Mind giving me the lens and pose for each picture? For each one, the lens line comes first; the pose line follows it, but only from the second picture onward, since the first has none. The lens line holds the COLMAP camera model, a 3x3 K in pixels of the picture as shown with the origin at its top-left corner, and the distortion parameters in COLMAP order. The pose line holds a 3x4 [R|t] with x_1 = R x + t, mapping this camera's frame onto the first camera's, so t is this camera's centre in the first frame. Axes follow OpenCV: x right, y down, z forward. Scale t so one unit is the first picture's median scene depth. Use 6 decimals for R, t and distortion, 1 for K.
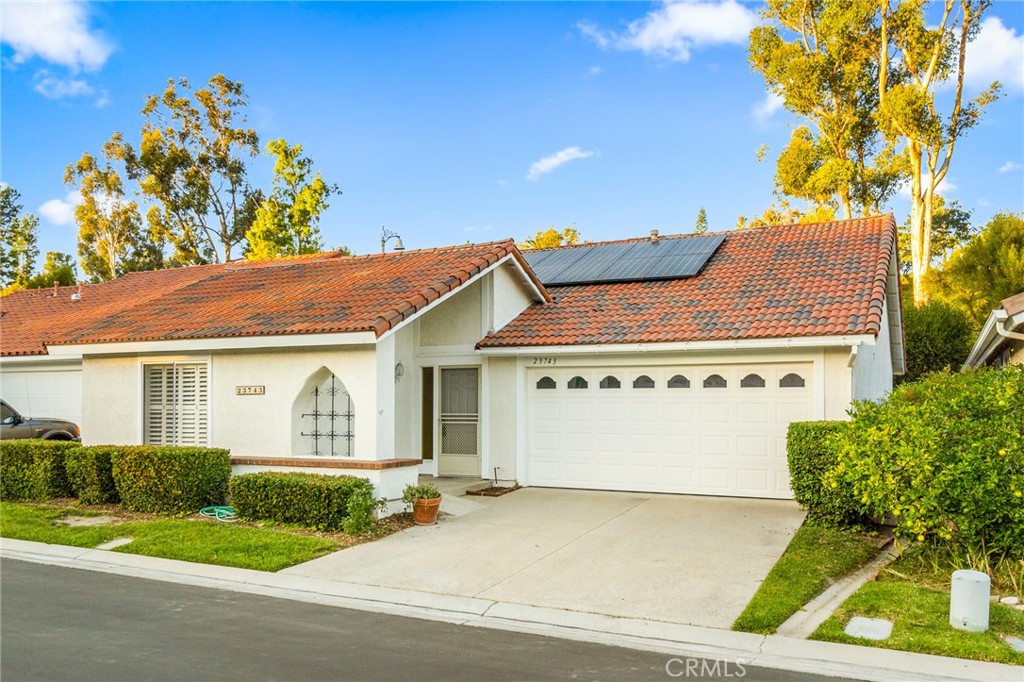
lens RADIAL K [[899.9, 0, 512.0], [0, 899.9, 341.0], [0, 0, 1]] dist [0.000289, -0.006444]
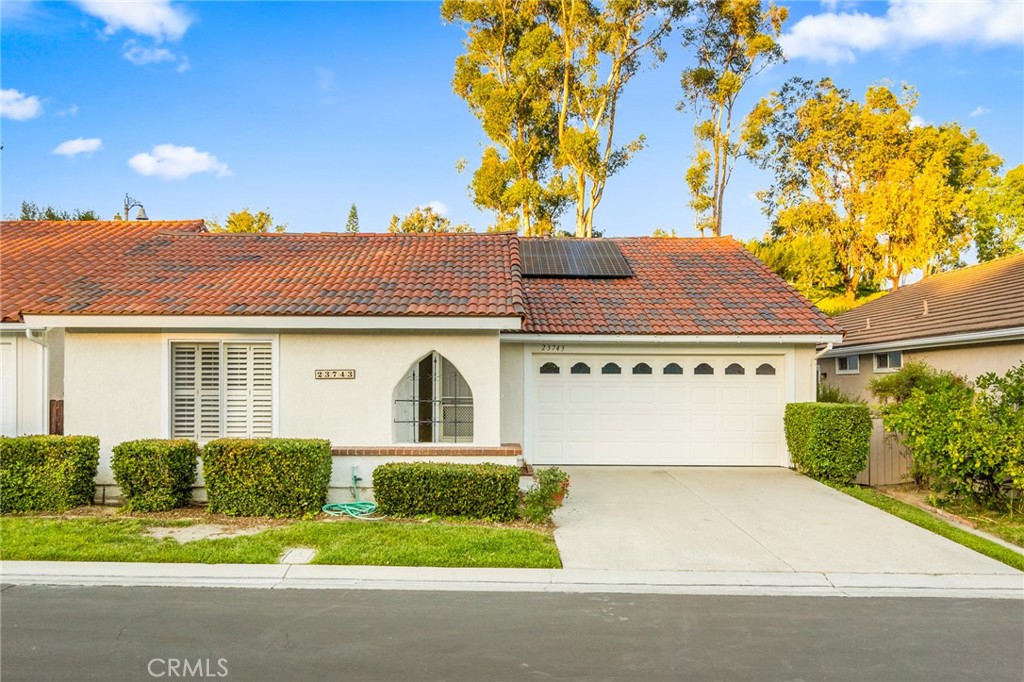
lens RADIAL K [[803.2, 0, 511.4], [0, 803.2, 331.0], [0, 0, 1]] dist [0.003457, -0.001907]
pose [[0.883028, 0.032308, 0.468207, -0.493583], [-0.036686, 0.999327, 0.000231, 0.003959], [-0.467884, -0.017381, 0.883619, 0.186573]]
